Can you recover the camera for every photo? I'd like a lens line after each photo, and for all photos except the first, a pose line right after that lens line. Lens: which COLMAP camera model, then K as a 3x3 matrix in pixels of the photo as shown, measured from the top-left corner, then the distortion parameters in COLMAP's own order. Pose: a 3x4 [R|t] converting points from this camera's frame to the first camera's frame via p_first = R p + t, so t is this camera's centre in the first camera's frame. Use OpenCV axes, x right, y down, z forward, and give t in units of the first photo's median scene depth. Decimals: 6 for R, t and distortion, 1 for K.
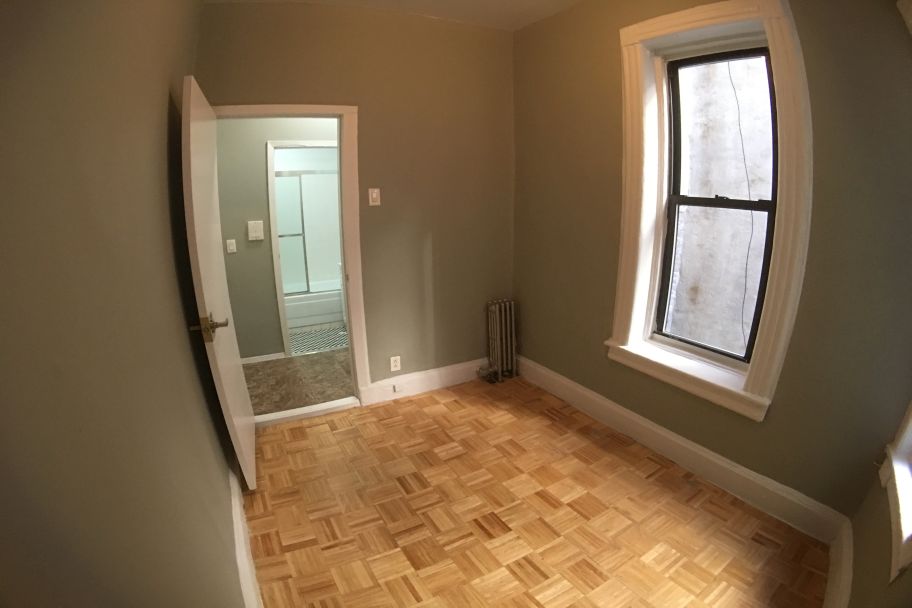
lens RADIAL K [[465.9, 0, 456.0], [0, 465.9, 304.0], [0, 0, 1]] dist [-0.141718, 0.000901]
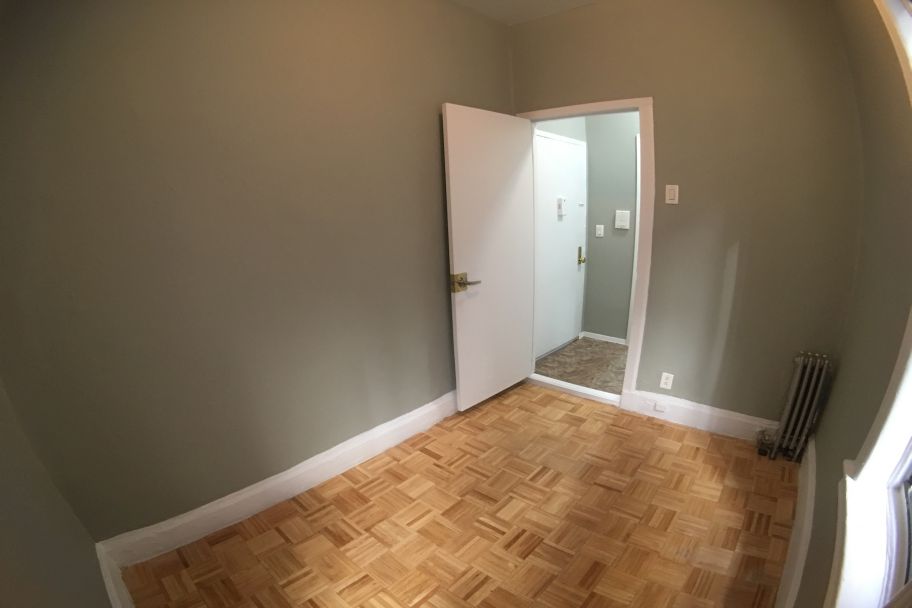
lens RADIAL K [[465.9, 0, 456.0], [0, 465.9, 304.0], [0, 0, 1]] dist [-0.141718, 0.000901]
pose [[0.357113, 0.232251, -0.904726, 0.512651], [-0.204056, 0.964597, 0.167075, -0.083021], [0.911499, 0.124950, 0.391863, 0.292069]]
